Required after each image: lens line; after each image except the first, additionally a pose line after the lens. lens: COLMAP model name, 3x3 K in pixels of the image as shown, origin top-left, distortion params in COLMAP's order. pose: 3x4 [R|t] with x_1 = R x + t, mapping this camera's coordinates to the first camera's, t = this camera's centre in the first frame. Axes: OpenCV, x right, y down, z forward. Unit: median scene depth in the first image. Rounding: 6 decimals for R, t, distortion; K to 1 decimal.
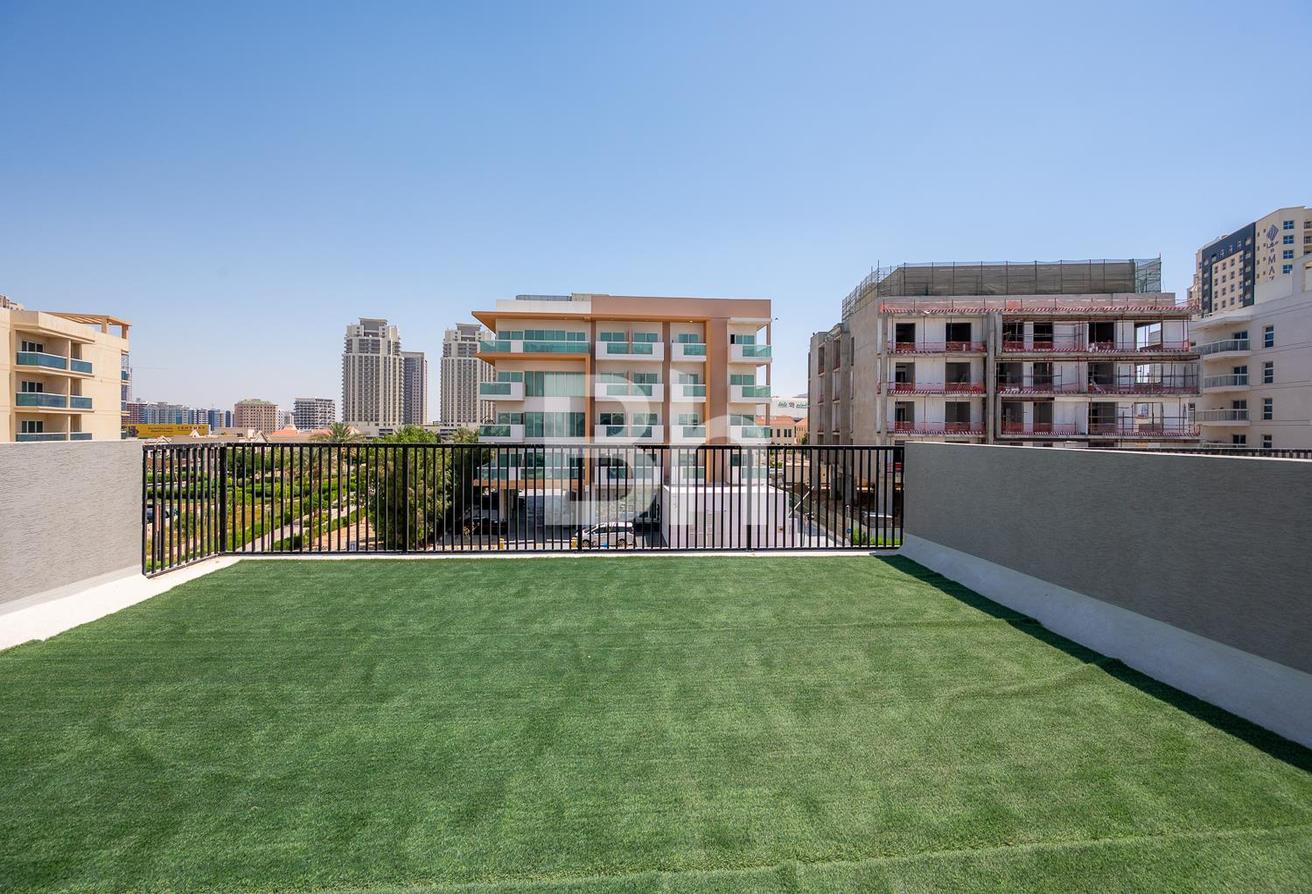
lens RADIAL K [[524.6, 0, 652.5], [0, 524.6, 430.8], [0, 0, 1]] dist [-0.000915, -0.000723]
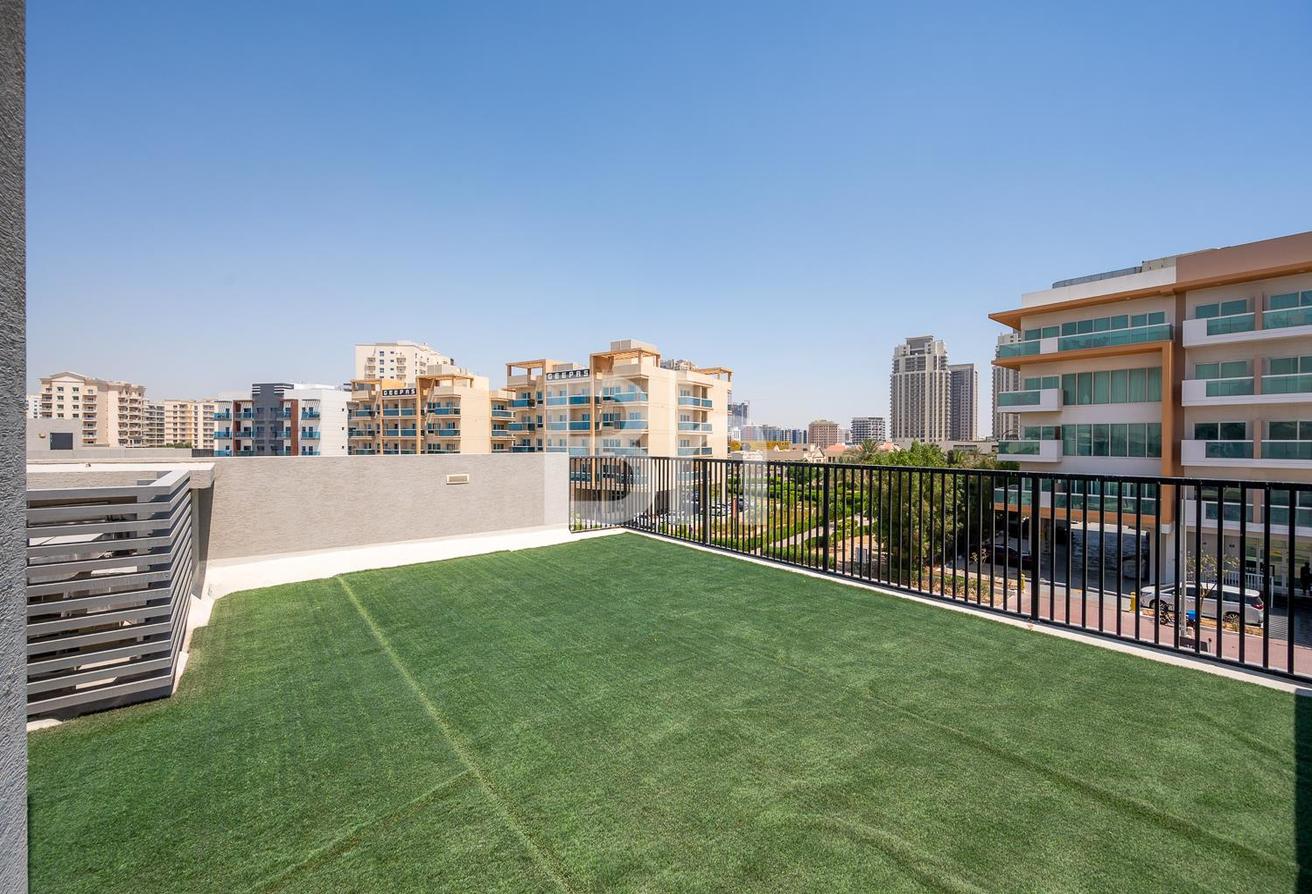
lens RADIAL K [[524.6, 0, 657.9], [0, 524.6, 445.5], [0, 0, 1]] dist [-0.000915, -0.000723]
pose [[0.570189, 0.002747, -0.821509, 0.066095], [-0.004882, 0.999988, -0.000044, -0.000794], [0.821499, 0.004036, 0.570195, 0.024958]]
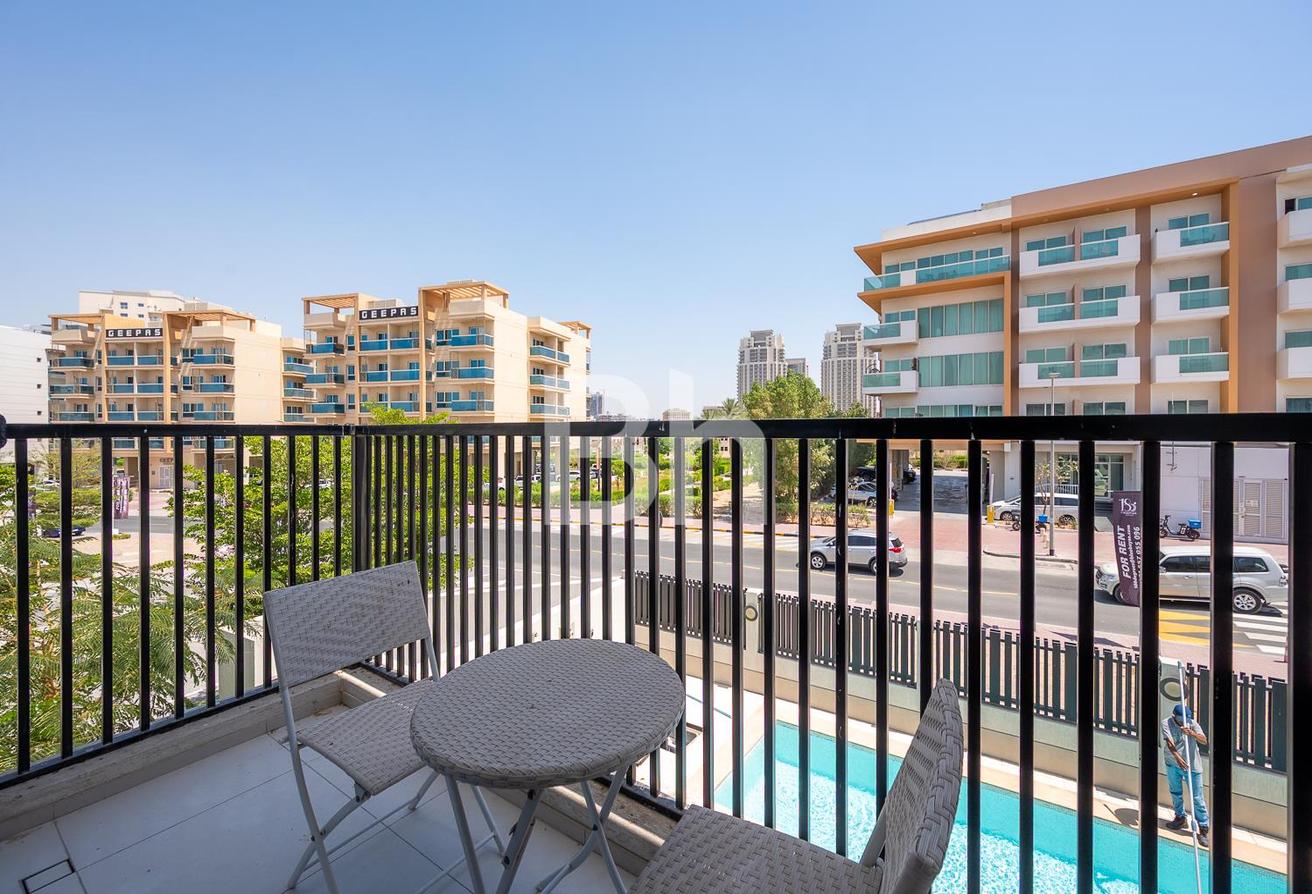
lens RADIAL K [[524.6, 0, 673.6], [0, 524.6, 441.5], [0, 0, 1]] dist [-0.000915, -0.000723]
pose [[0.790940, -0.006399, -0.611861, -0.042620], [0.005470, 0.999979, -0.003388, 0.098485], [0.611870, -0.000667, 0.790958, 0.105085]]
